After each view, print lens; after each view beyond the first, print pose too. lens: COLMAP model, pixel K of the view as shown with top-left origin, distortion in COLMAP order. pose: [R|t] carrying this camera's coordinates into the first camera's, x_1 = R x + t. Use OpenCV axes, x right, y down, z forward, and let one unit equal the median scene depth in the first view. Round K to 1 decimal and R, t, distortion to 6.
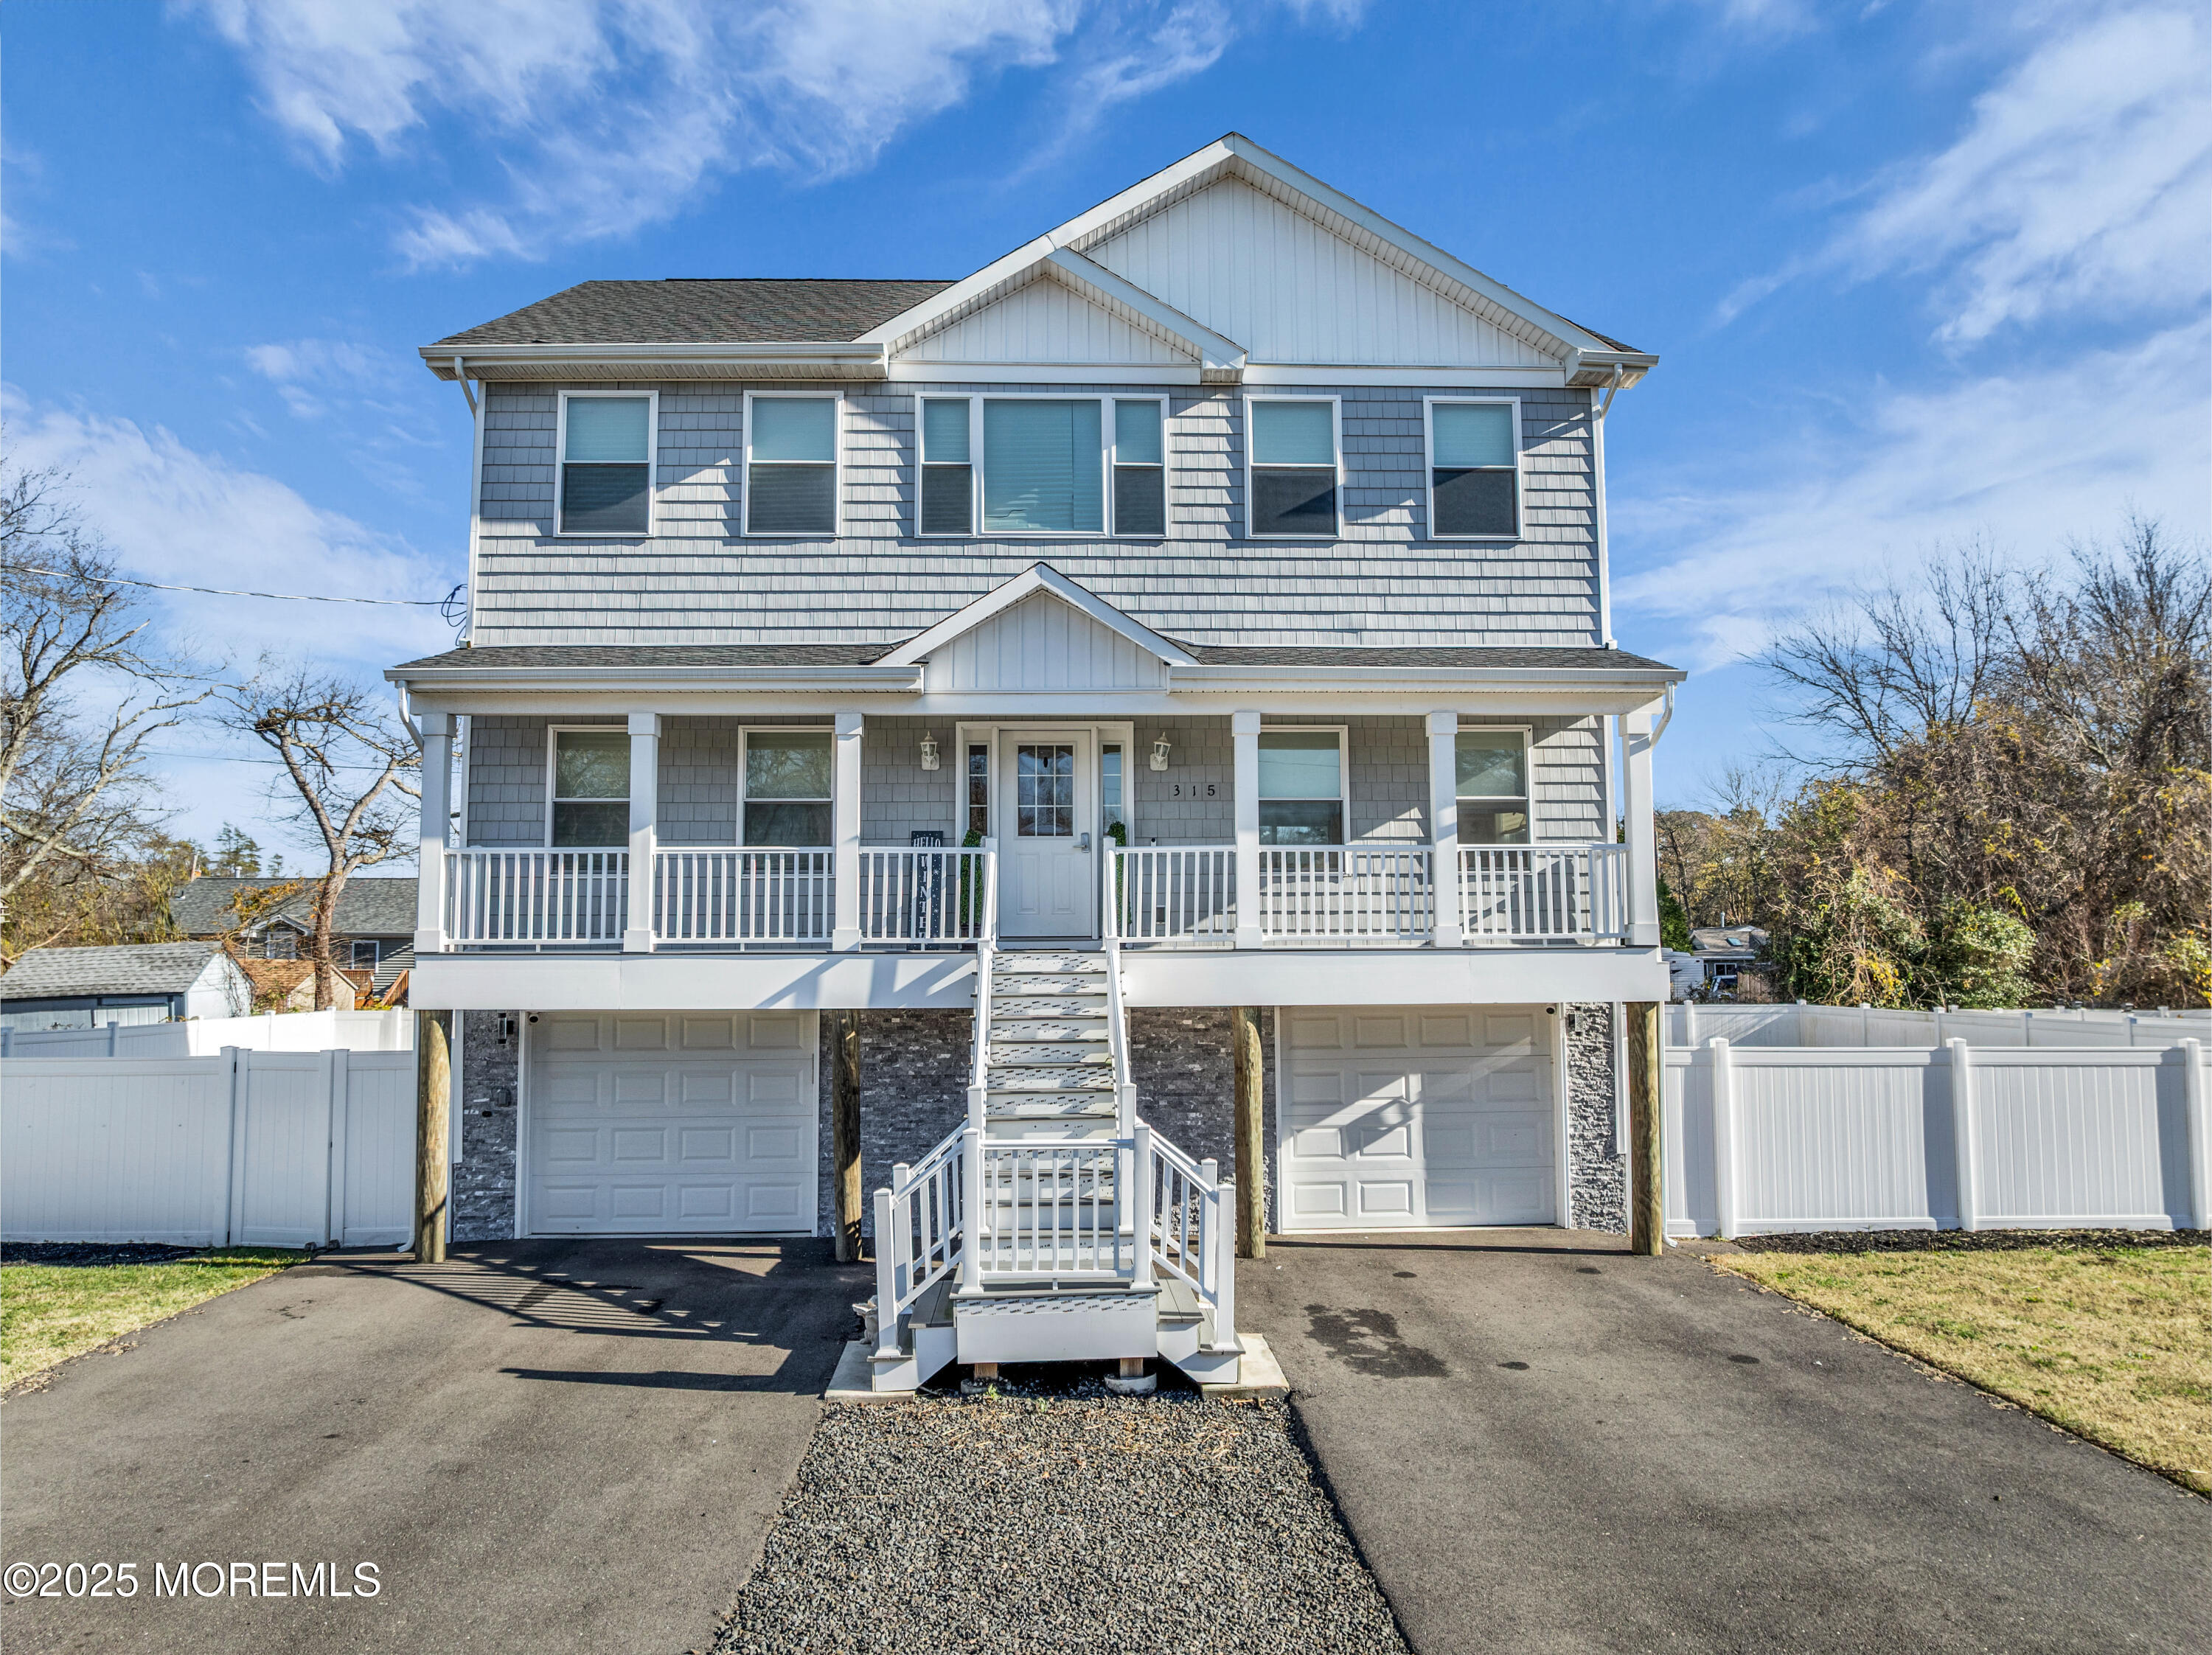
lens RADIAL K [[1552.7, 0, 1106.0], [0, 1552.7, 827.5], [0, 0, 1]] dist [-0.024097, -0.001009]
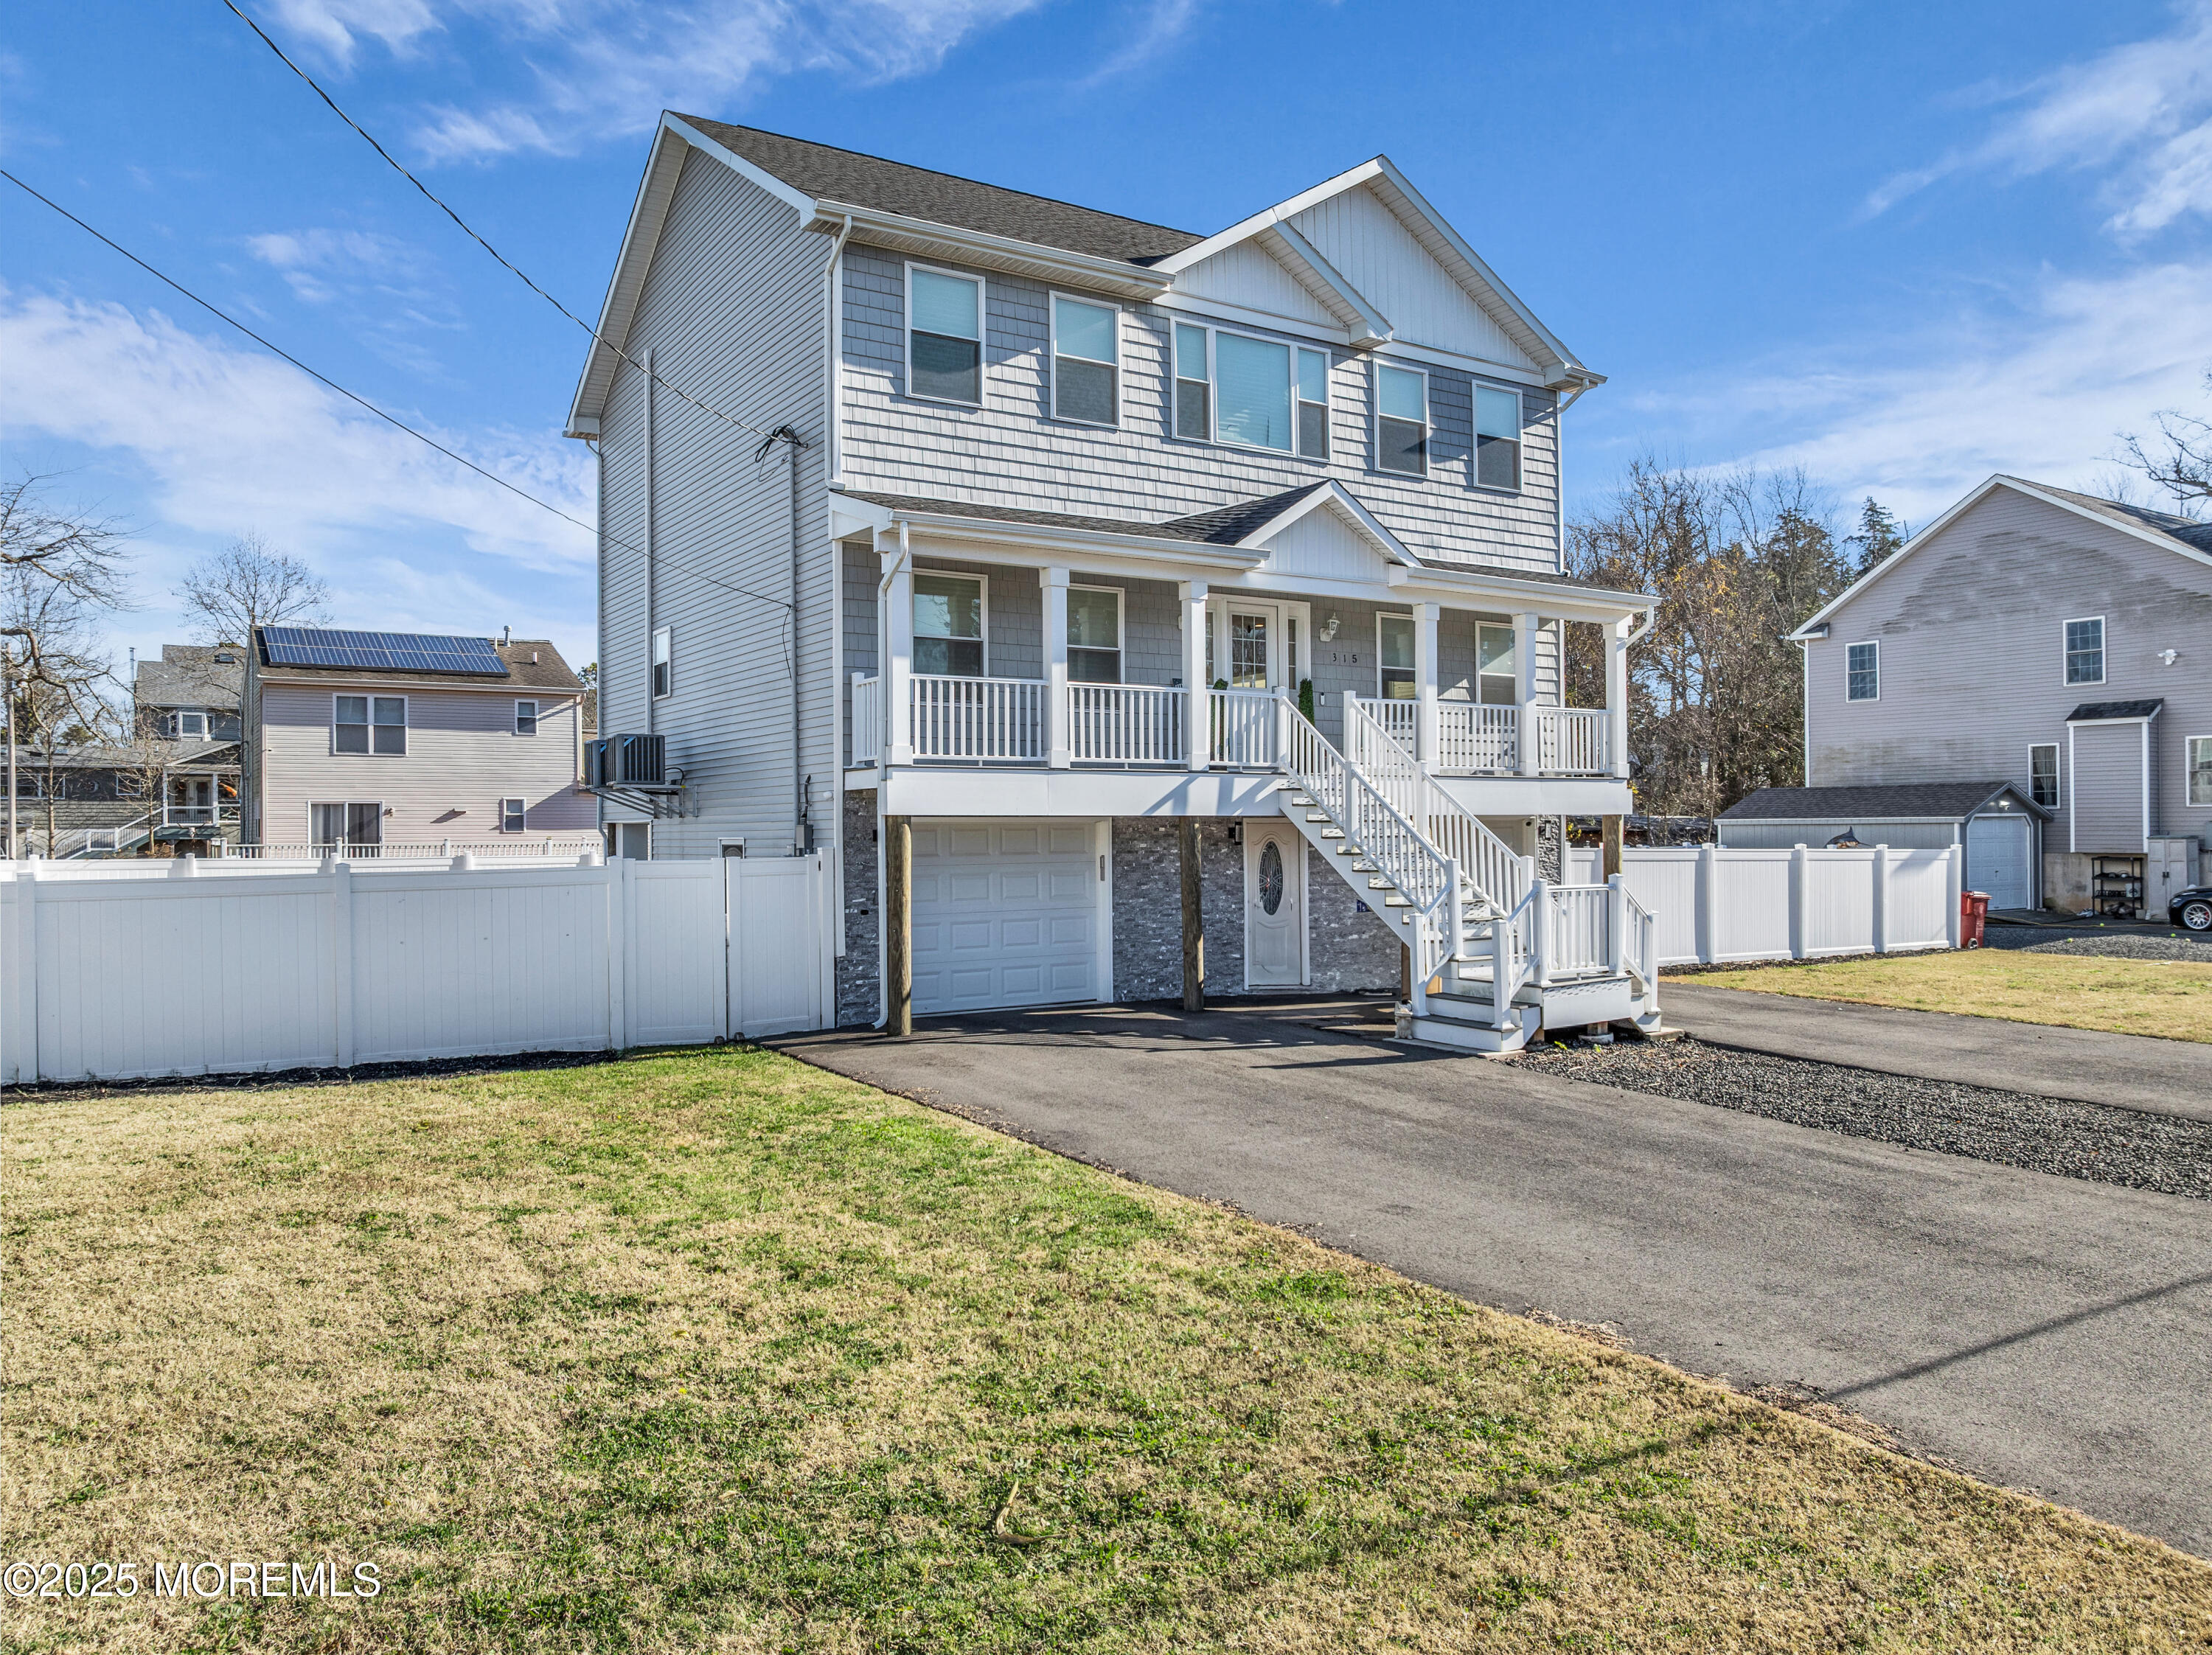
lens RADIAL K [[1552.7, 0, 1106.0], [0, 1552.7, 827.5], [0, 0, 1]] dist [-0.024097, -0.001009]
pose [[0.861937, -0.000012, 0.507016, -0.791367], [-0.041176, 0.996695, 0.070024, 0.036286], [-0.505341, -0.081233, 0.859088, -0.051320]]
